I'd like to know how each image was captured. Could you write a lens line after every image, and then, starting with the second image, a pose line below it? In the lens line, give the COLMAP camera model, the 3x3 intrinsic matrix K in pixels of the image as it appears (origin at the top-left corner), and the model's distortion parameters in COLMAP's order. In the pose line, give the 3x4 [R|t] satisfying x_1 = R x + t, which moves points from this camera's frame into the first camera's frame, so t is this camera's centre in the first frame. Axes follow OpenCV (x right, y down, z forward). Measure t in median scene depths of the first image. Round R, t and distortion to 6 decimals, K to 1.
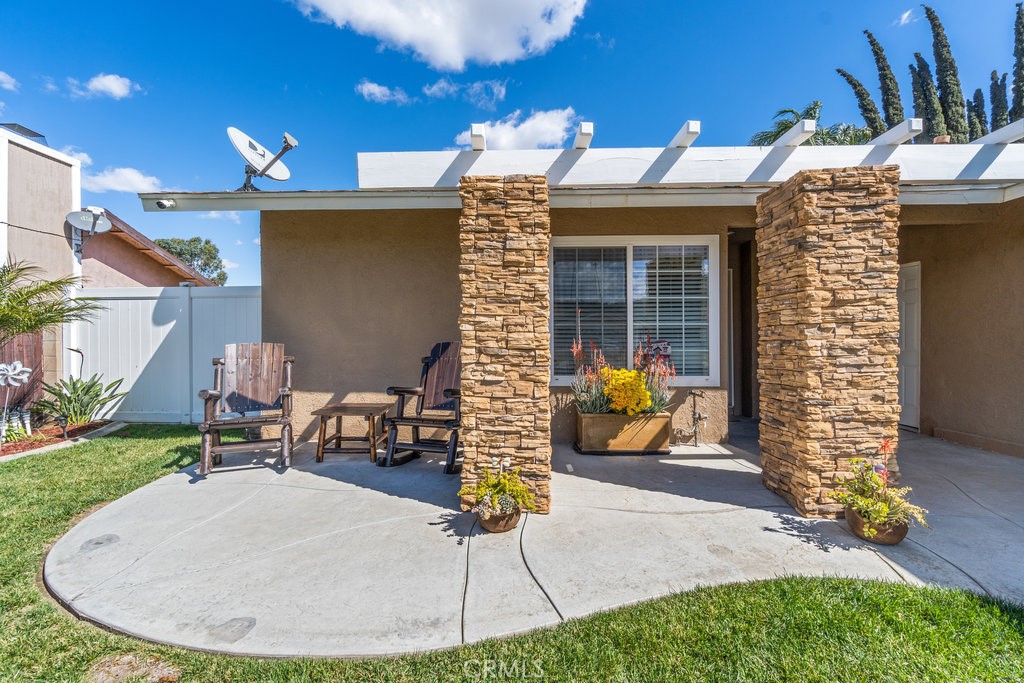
lens RADIAL K [[426.4, 0, 512.0], [0, 426.4, 341.5], [0, 0, 1]] dist [-0.000685, -0.000075]
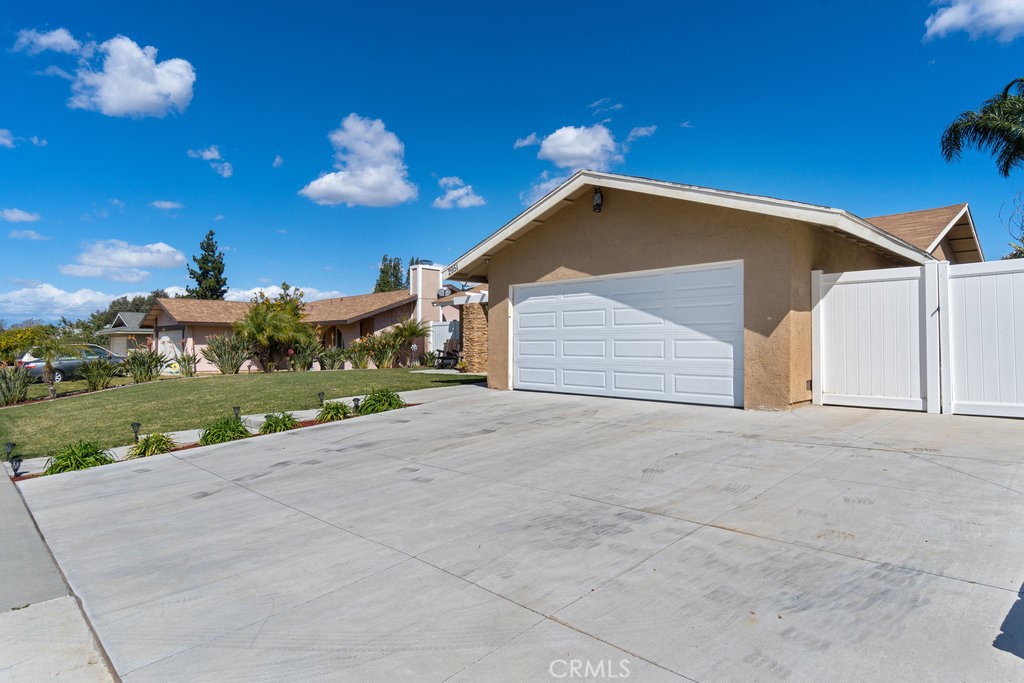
lens RADIAL K [[571.1, 0, 512.0], [0, 571.1, 341.5], [0, 0, 1]] dist [0.000466, 0.000054]
pose [[0.716153, -0.005476, -0.697922, 3.197428], [-0.003138, 0.999934, -0.011066, 0.075961], [0.697936, 0.010115, 0.716088, -2.182946]]
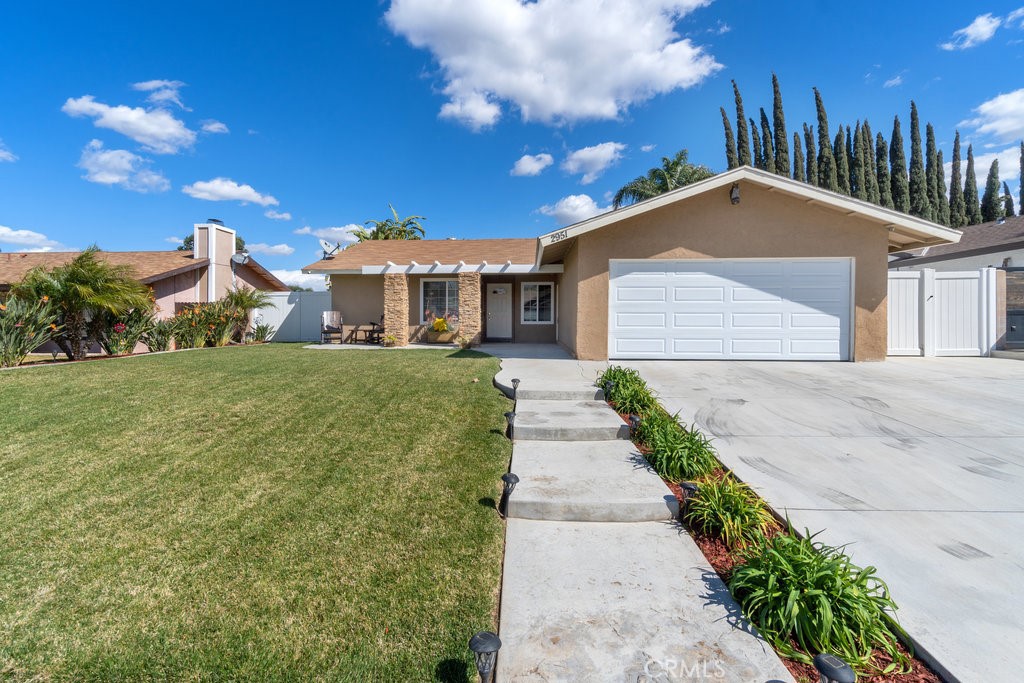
lens RADIAL K [[431.6, 0, 498.1], [0, 431.6, 323.0], [0, 0, 1]] dist [-0.000031, 0.000009]
pose [[0.999497, 0.001694, -0.031684, 0.828523], [-0.001664, 0.999998, 0.000942, 0.092438], [0.031685, -0.000889, 0.999497, -2.392281]]
